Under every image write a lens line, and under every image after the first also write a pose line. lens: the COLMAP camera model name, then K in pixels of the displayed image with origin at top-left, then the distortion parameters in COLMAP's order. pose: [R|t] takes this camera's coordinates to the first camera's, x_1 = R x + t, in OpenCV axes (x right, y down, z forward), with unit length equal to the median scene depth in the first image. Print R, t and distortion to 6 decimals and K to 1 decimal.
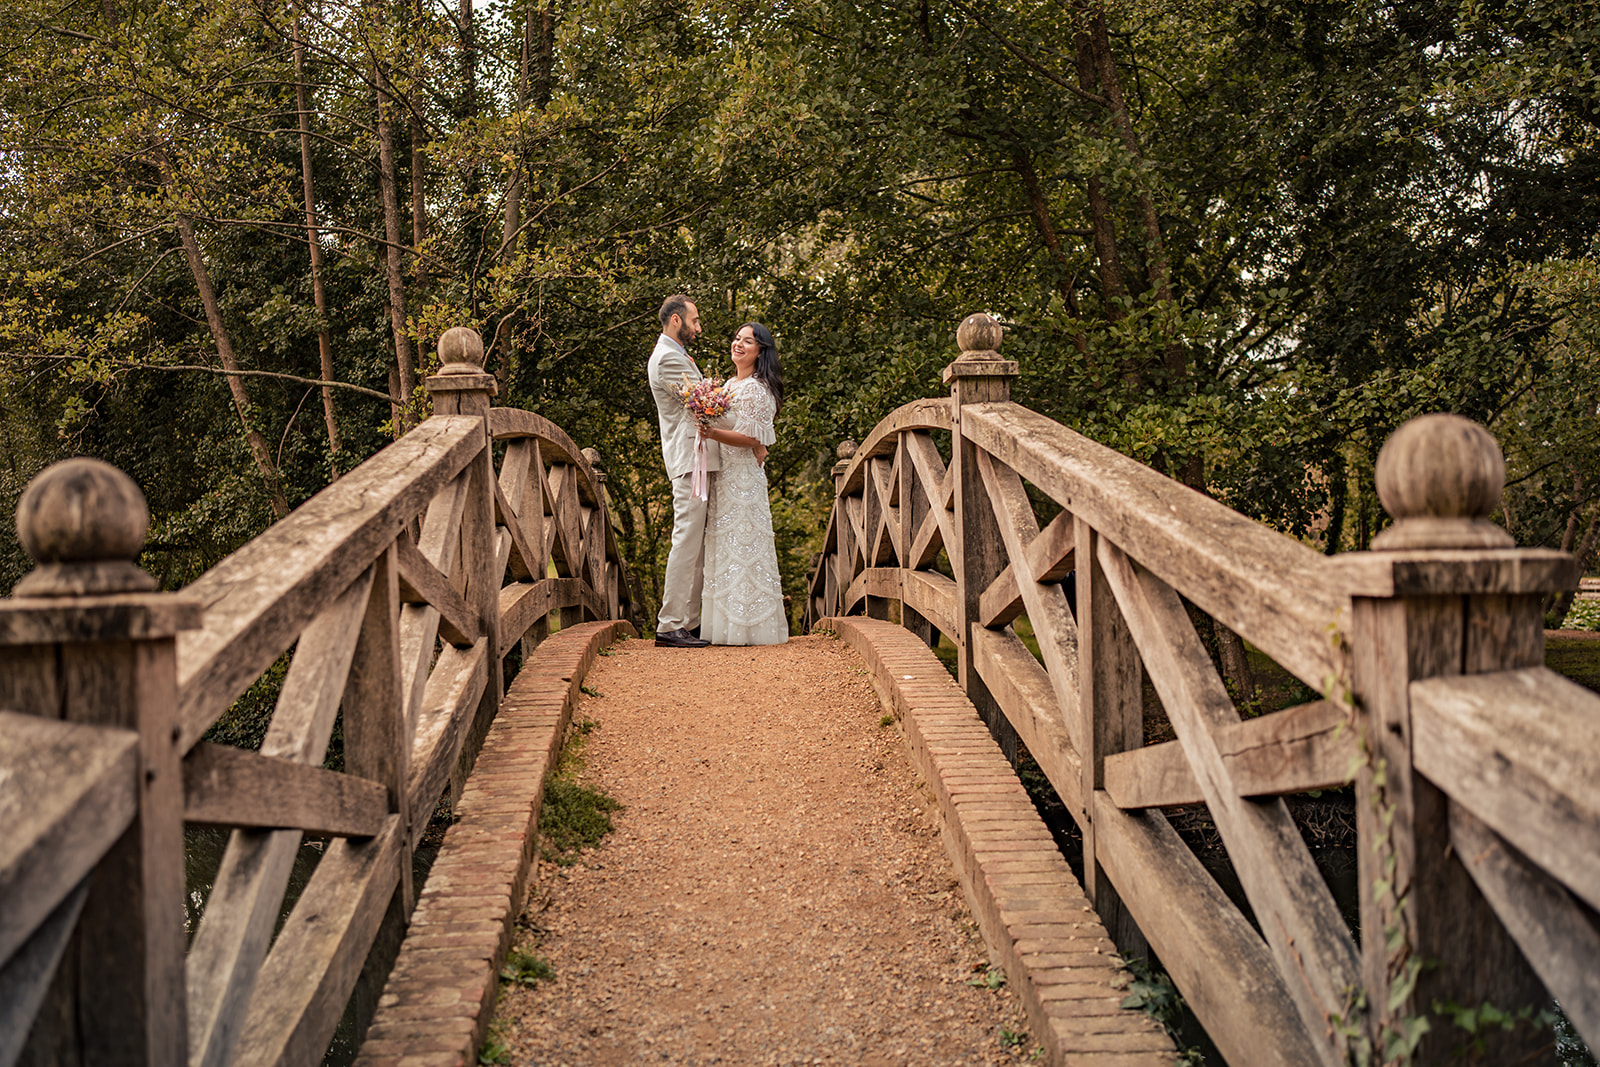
lens RADIAL K [[7330.2, 0, 800.0], [0, 7330.2, 533.5], [0, 0, 1]] dist [0.281130, 0.003238]
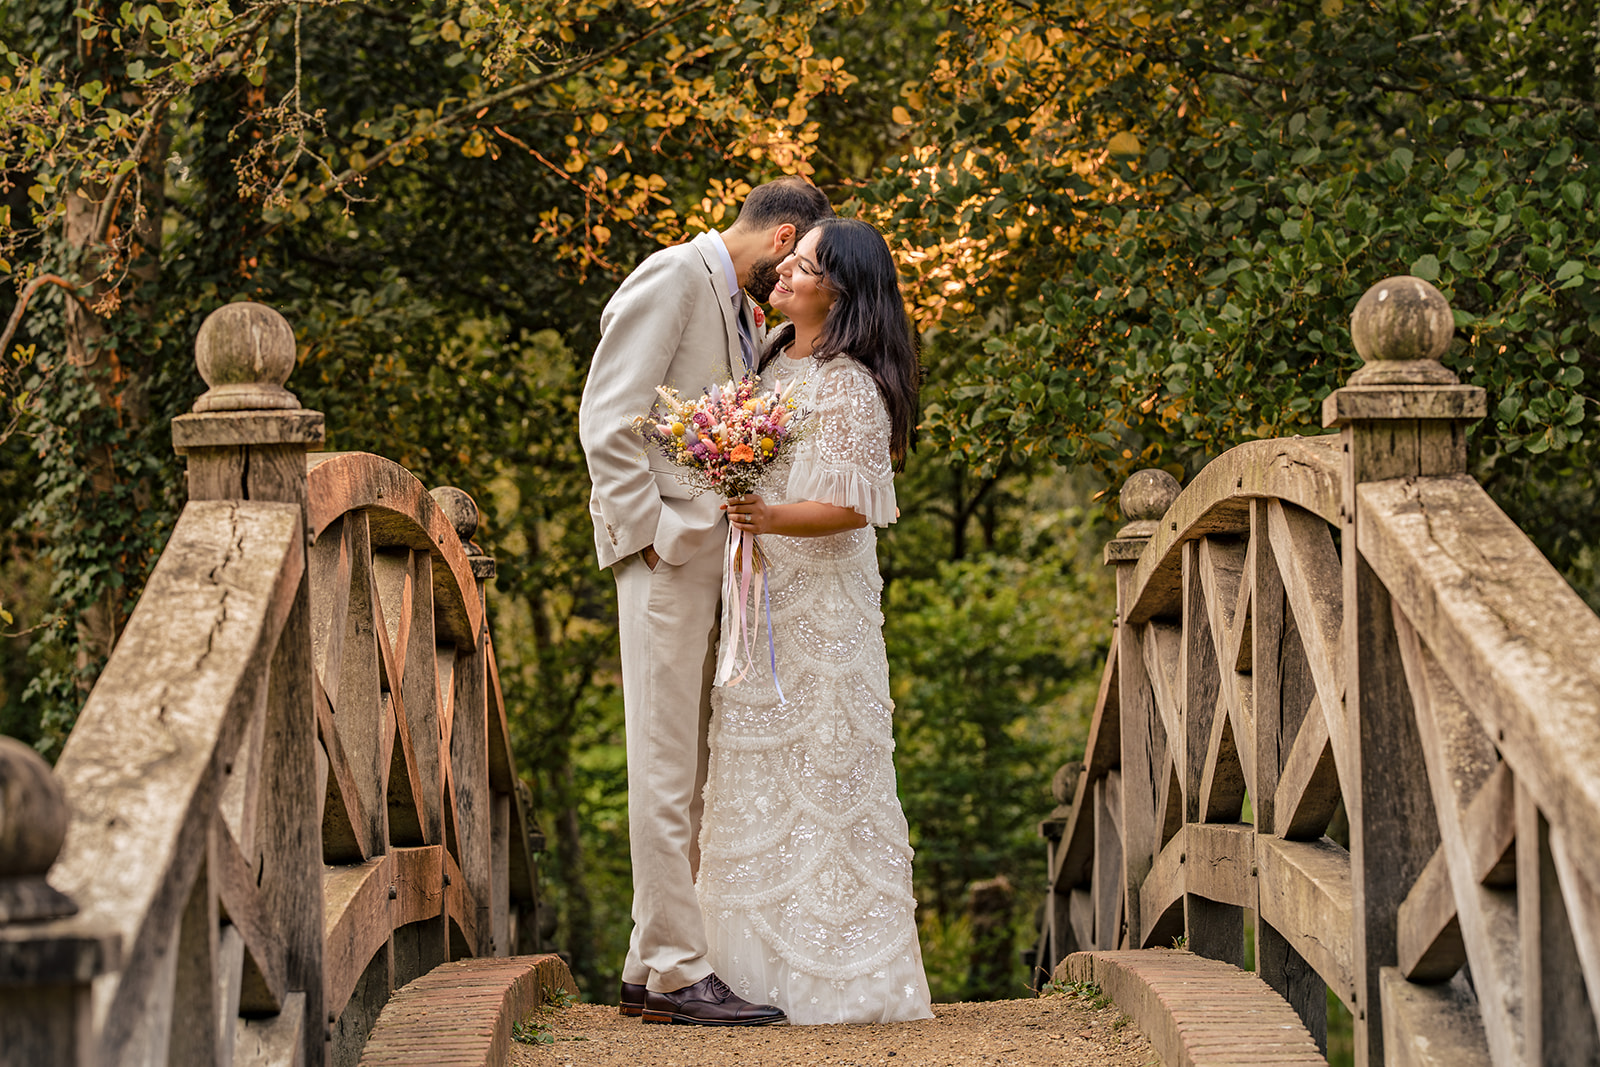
lens RADIAL K [[7330.2, 0, 800.0], [0, 7330.2, 533.5], [0, 0, 1]] dist [0.281130, 0.003238]
pose [[0.999777, 0.004683, -0.020595, -0.003293], [-0.005637, 0.998903, -0.046482, 0.007421], [0.020355, 0.046587, 0.998707, 0.607256]]
